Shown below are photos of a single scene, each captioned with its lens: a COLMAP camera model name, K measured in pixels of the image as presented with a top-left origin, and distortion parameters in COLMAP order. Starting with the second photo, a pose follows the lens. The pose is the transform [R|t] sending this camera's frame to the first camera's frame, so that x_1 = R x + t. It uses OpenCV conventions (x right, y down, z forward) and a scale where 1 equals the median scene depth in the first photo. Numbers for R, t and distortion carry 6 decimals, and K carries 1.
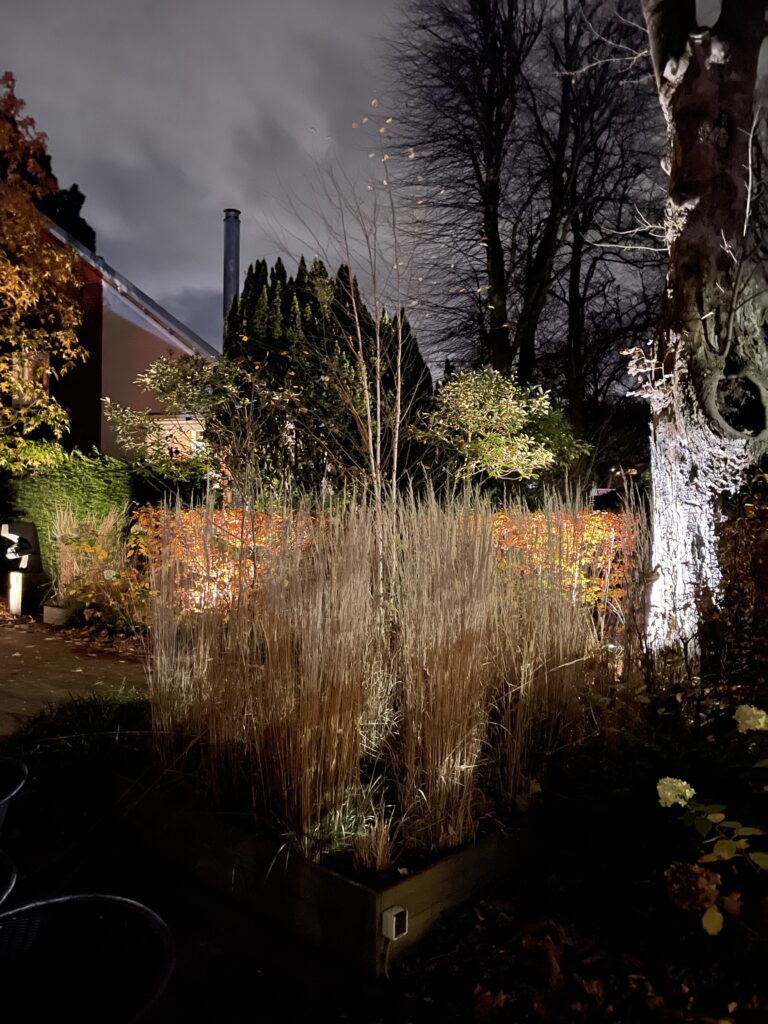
lens RADIAL K [[763.4, 0, 381.9], [0, 763.4, 515.2], [0, 0, 1]] dist [0.058171, -0.067692]
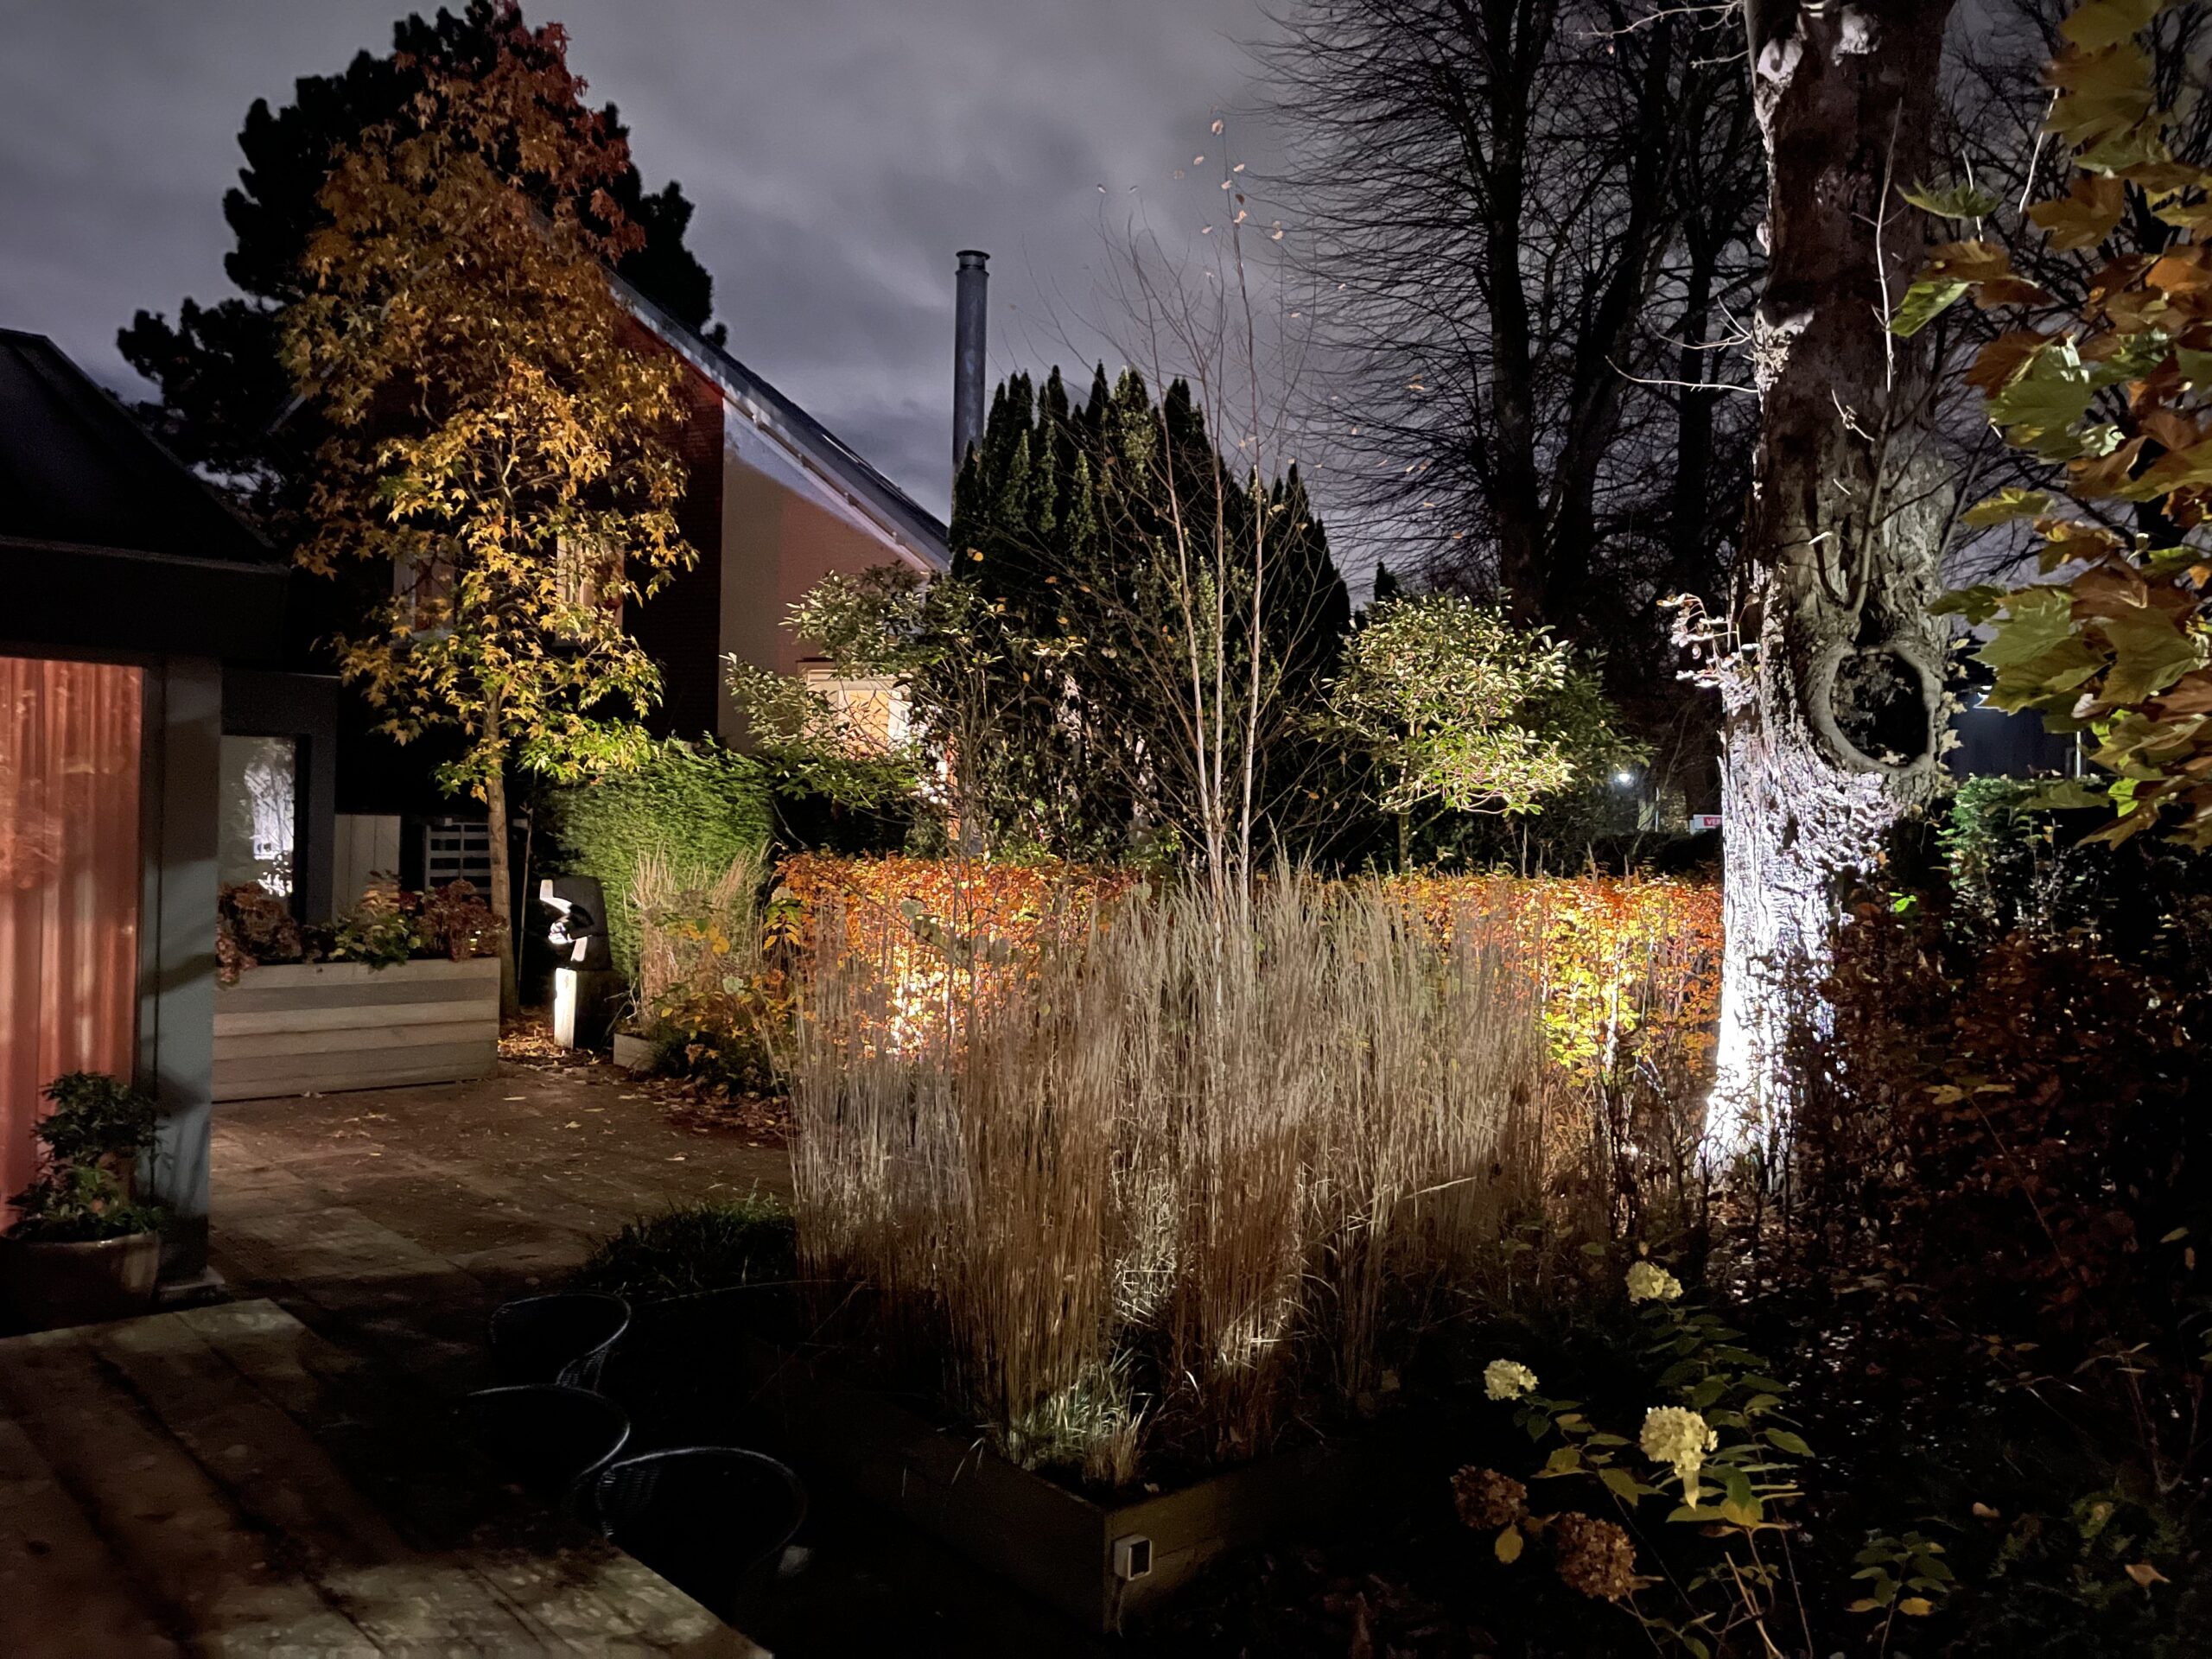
lens RADIAL K [[1649.2, 0, 1106.0], [0, 1649.2, 829.5], [0, 0, 1]] dist [0.058171, -0.067692]
pose [[0.993048, 0.010263, -0.117260, 0.044330], [-0.010269, 0.999947, 0.000559, -0.033989], [0.117260, 0.000649, 0.993101, -0.132312]]
